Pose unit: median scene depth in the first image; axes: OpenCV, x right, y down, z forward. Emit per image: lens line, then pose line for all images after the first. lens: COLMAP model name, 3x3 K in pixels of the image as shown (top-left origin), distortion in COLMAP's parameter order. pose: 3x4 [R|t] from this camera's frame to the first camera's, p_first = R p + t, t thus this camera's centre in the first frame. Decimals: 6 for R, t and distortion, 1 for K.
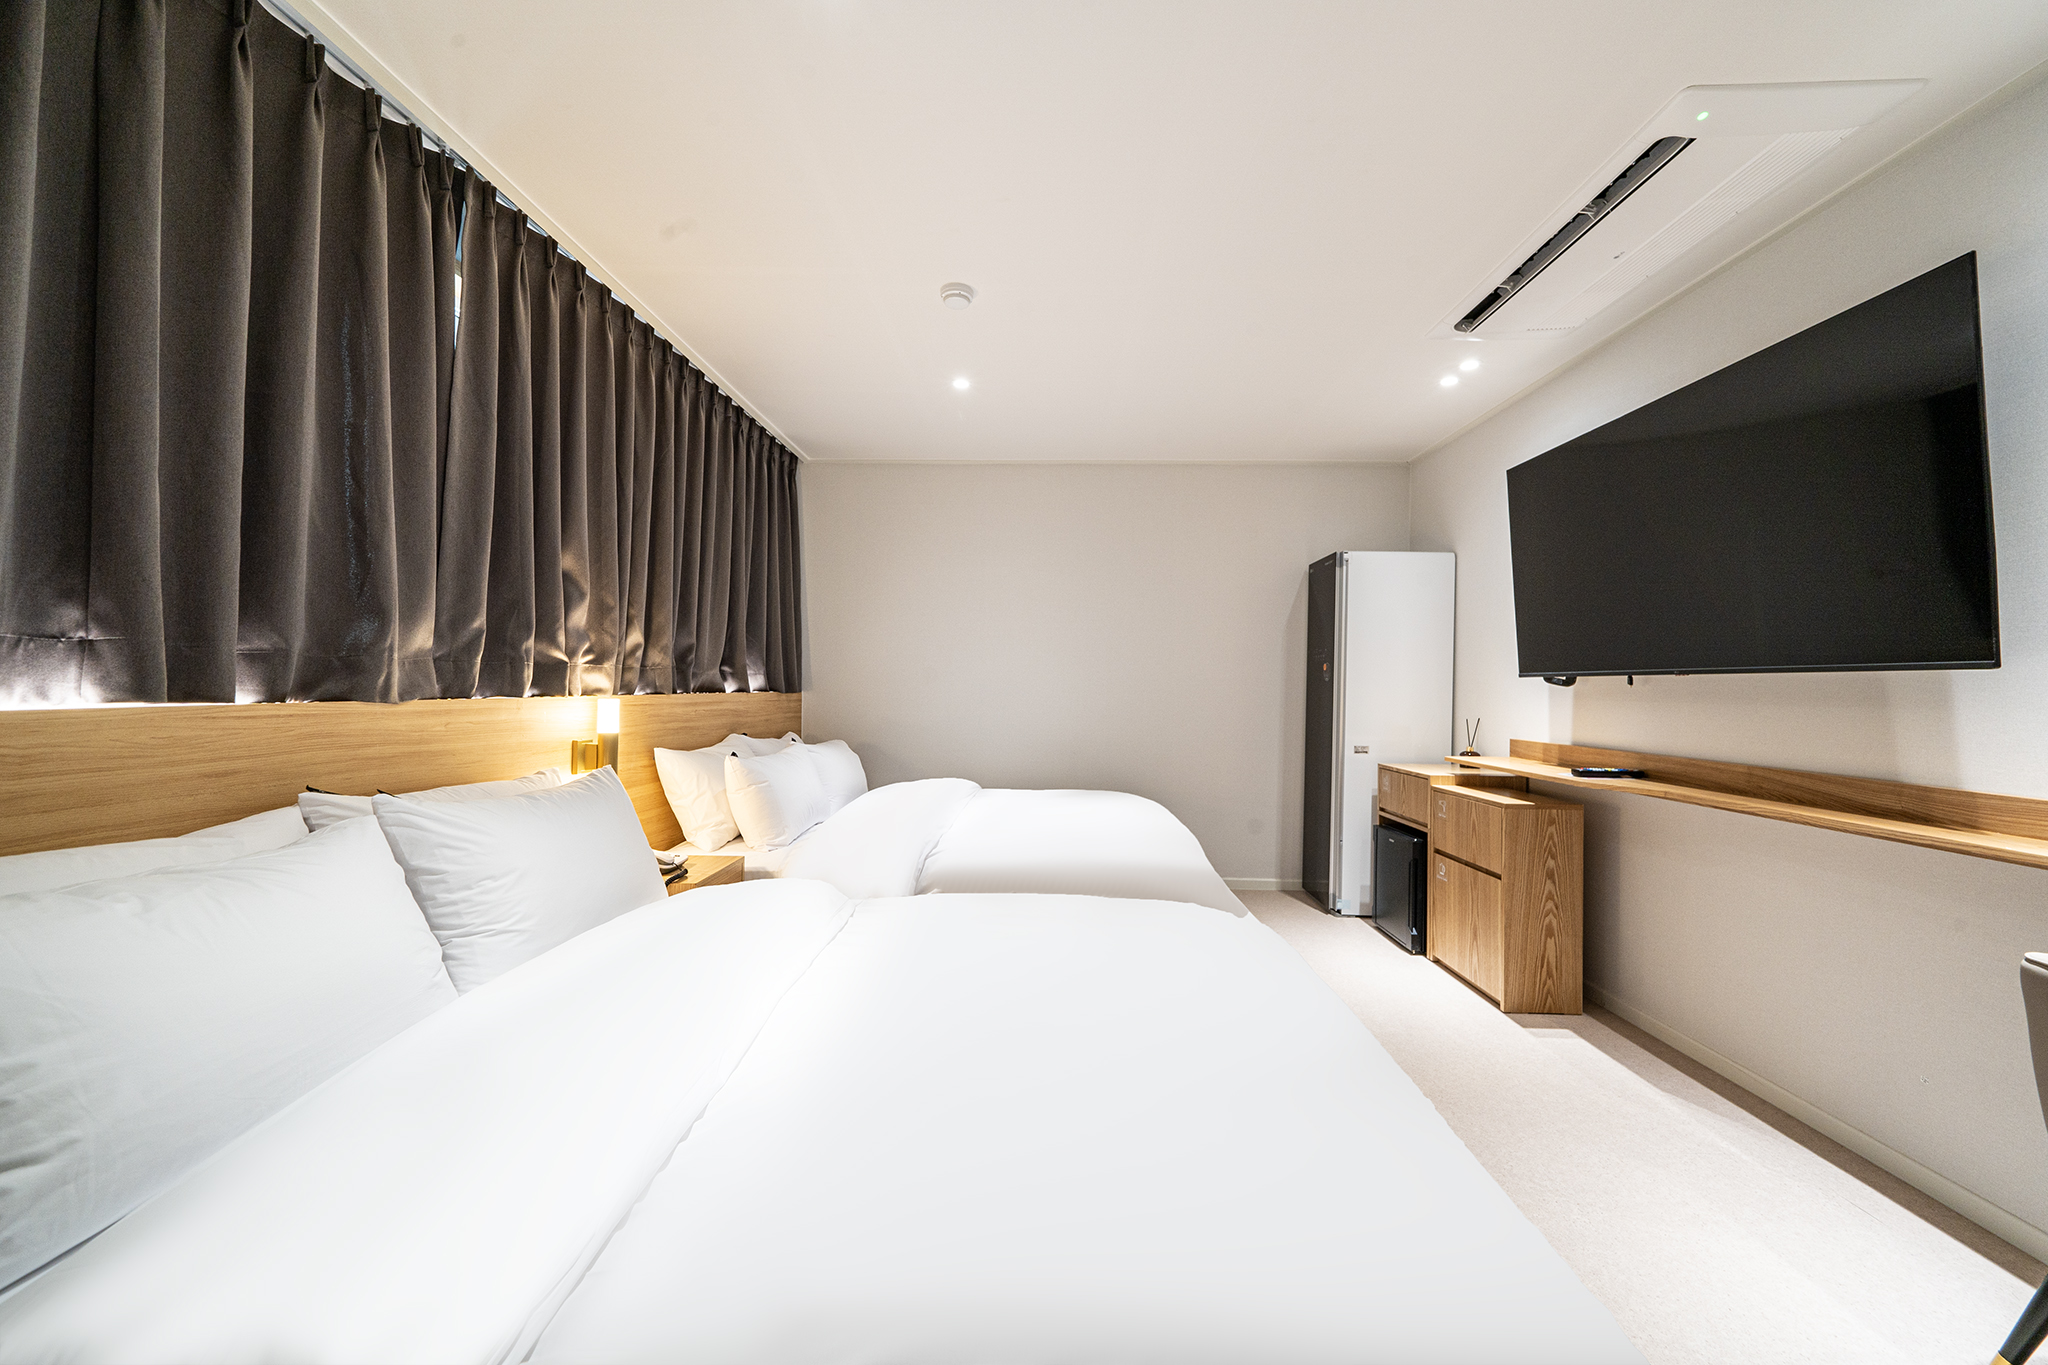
lens RADIAL K [[705.4, 0, 1025.2], [0, 705.4, 689.2], [0, 0, 1]] dist [0.000760, 0.000301]
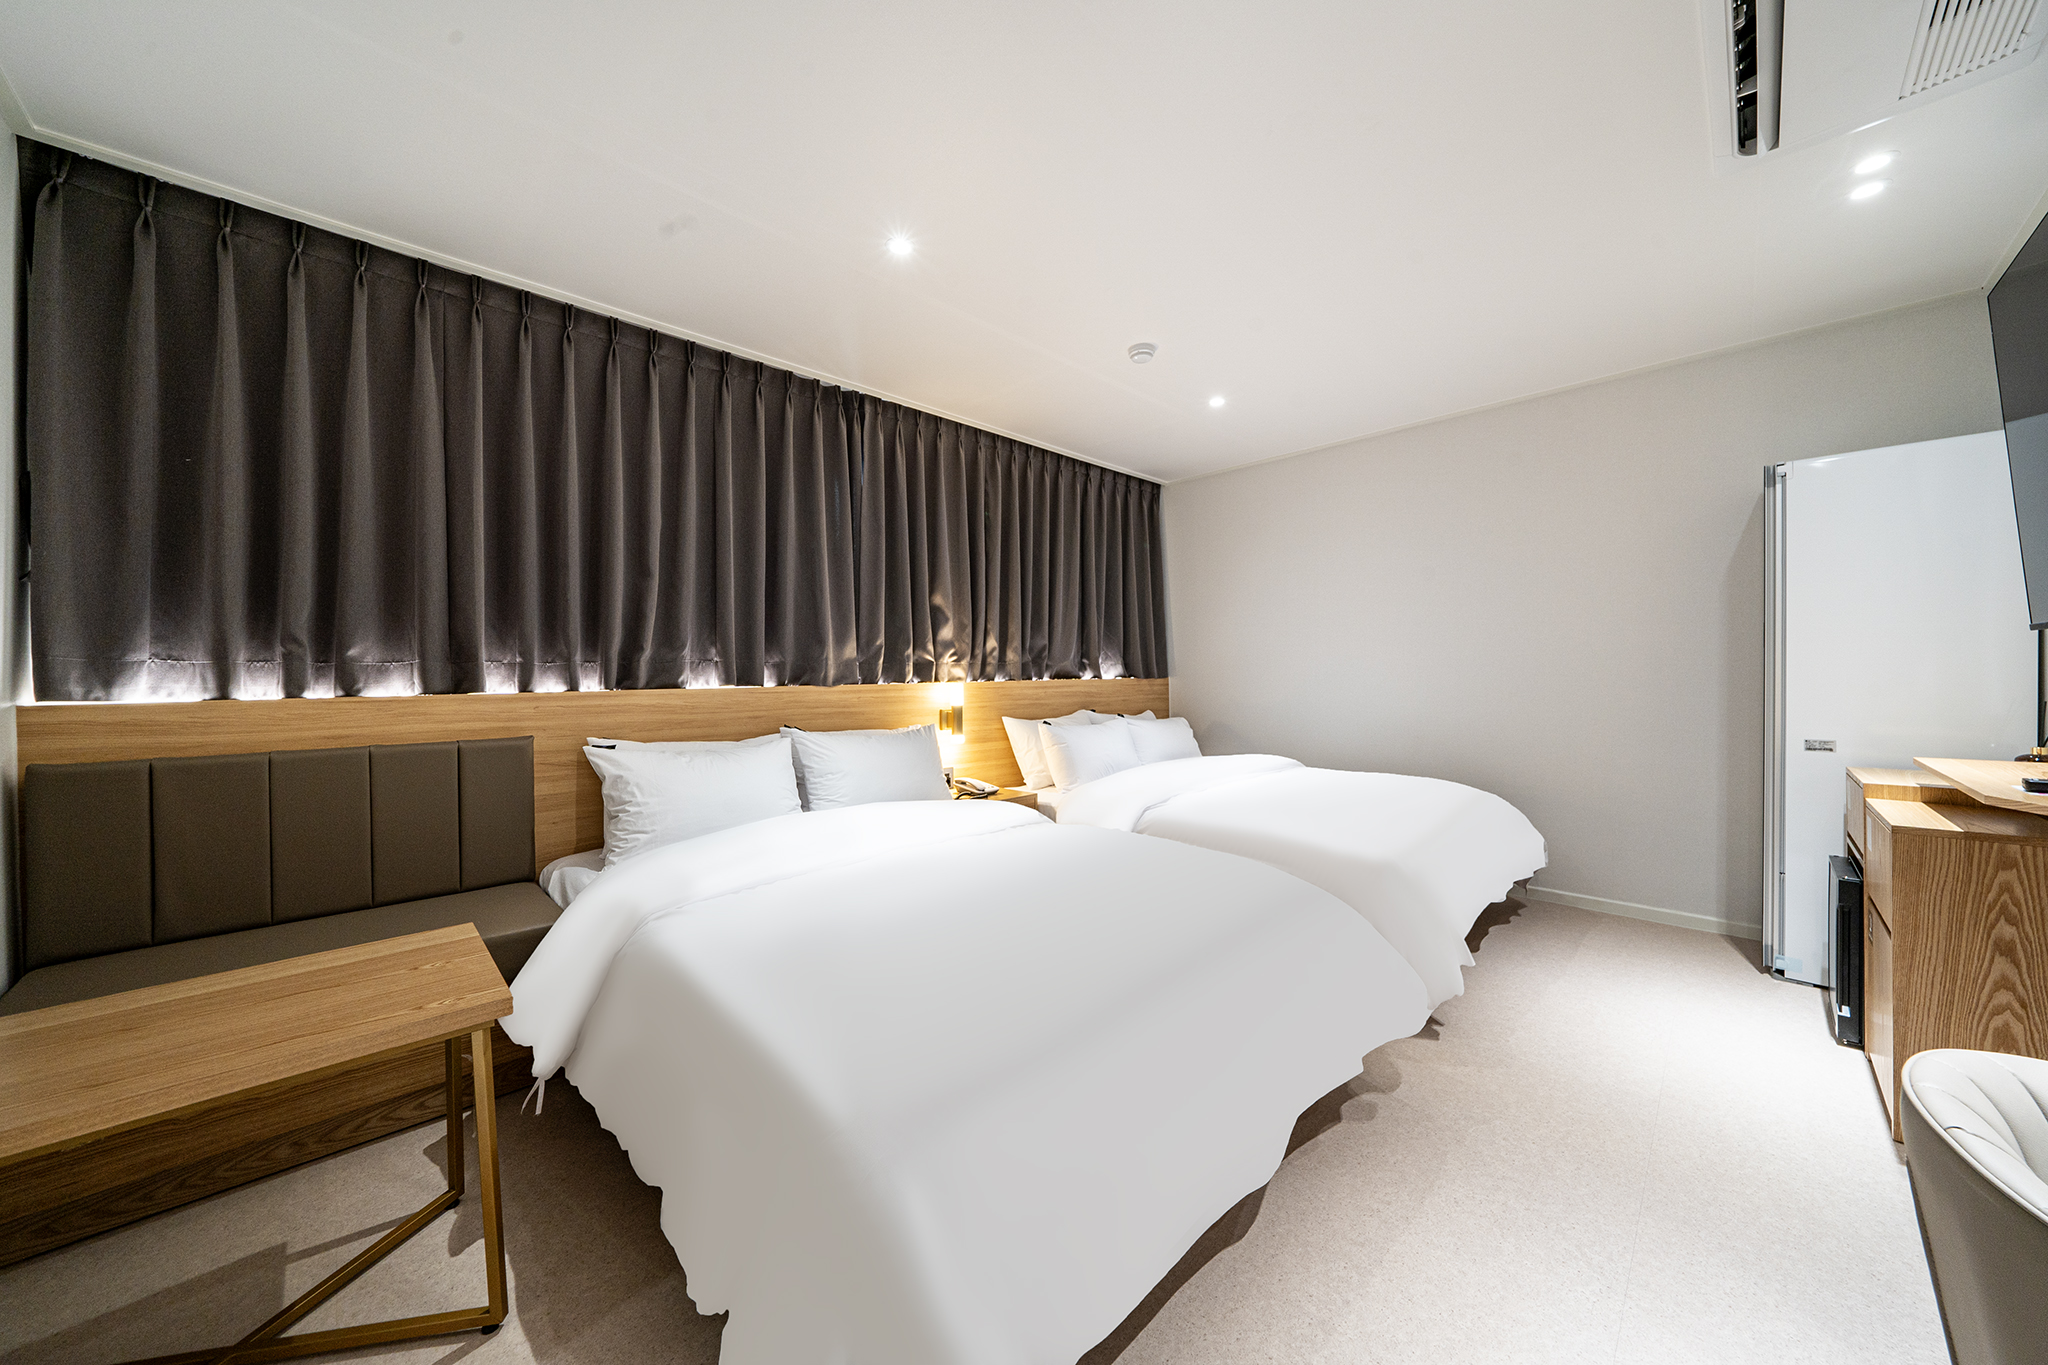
lens RADIAL K [[705.4, 0, 1060.5], [0, 705.4, 680.2], [0, 0, 1]] dist [0.000760, 0.000301]
pose [[0.737778, -0.016927, -0.674831, 0.585656], [0.019861, 0.999797, -0.003365, 0.014349], [0.674751, -0.010920, 0.737965, -0.011059]]
